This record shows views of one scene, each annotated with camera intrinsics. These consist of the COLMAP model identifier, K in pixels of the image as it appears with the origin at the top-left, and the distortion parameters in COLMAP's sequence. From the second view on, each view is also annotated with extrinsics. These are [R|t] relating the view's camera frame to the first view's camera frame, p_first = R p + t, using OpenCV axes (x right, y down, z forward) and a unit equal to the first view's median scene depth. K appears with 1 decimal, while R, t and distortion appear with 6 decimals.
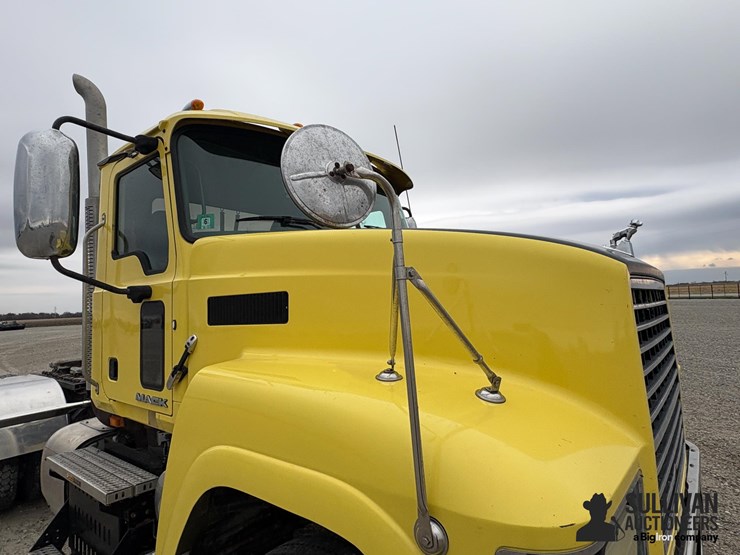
lens RADIAL K [[423.6, 0, 367.5], [0, 423.6, 274.4], [0, 0, 1]] dist [-0.000585, 0.002958]
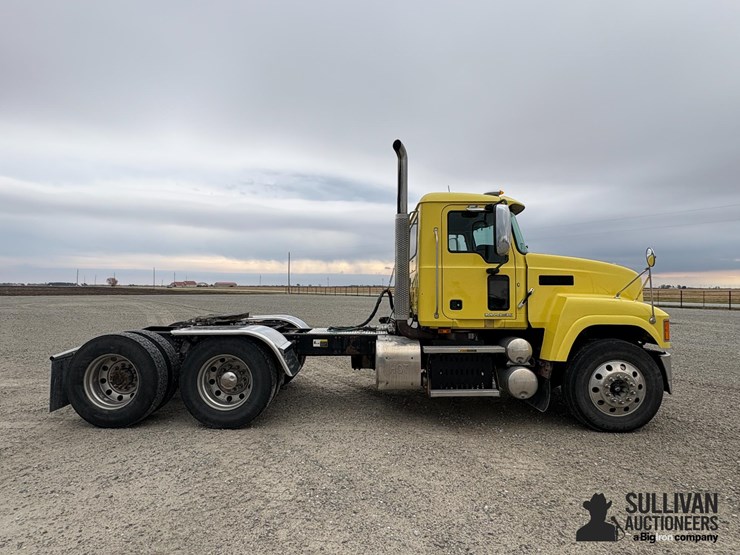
lens RADIAL K [[423.6, 0, 367.5], [0, 423.6, 274.4], [0, 0, 1]] dist [-0.000585, 0.002958]
pose [[0.772778, 0.074170, 0.630328, -2.839175], [-0.084888, 0.996304, -0.013162, 0.169896], [-0.628974, -0.043336, 0.776217, -0.443839]]
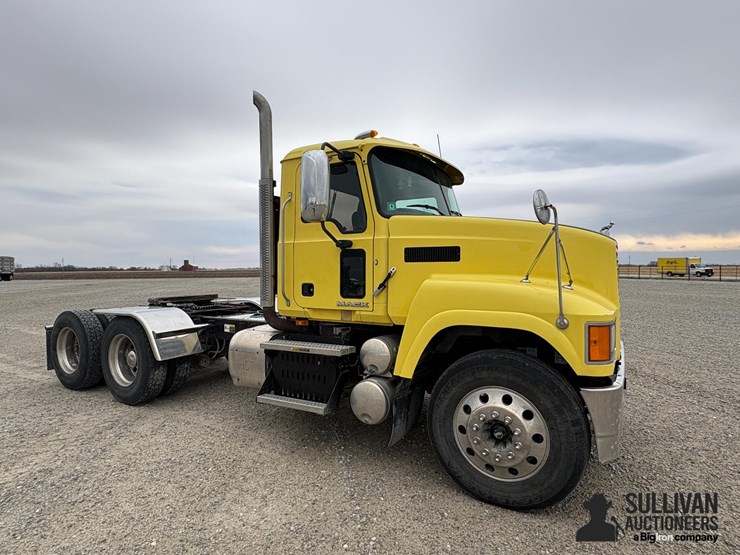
lens RADIAL K [[423.6, 0, 367.5], [0, 423.6, 274.4], [0, 0, 1]] dist [-0.000585, 0.002958]
pose [[0.987072, 0.040220, 0.155151, -0.776135], [-0.051366, 0.996327, 0.068513, 0.048058], [-0.151825, -0.075597, 0.985512, -0.808357]]
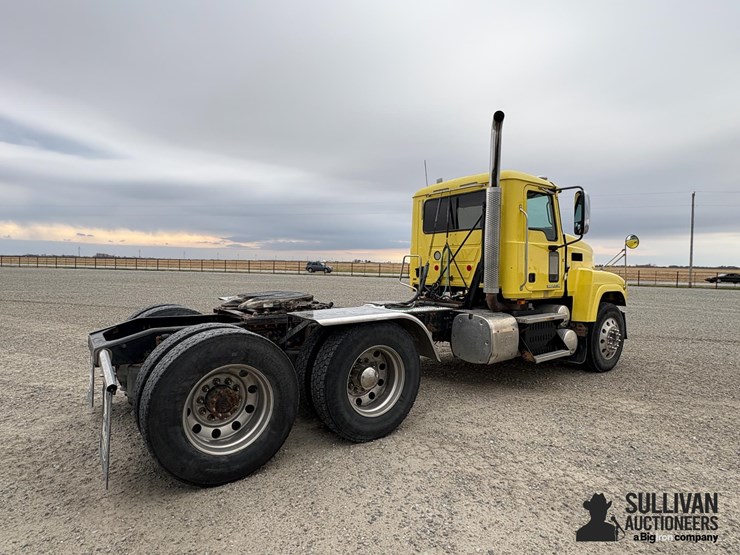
lens RADIAL K [[423.6, 0, 367.5], [0, 423.6, 274.4], [0, 0, 1]] dist [-0.000585, 0.002958]
pose [[0.235741, 0.028999, 0.971383, -3.789714], [-0.091480, 0.995779, -0.007527, 0.377293], [-0.967501, -0.087087, 0.237399, 1.643224]]
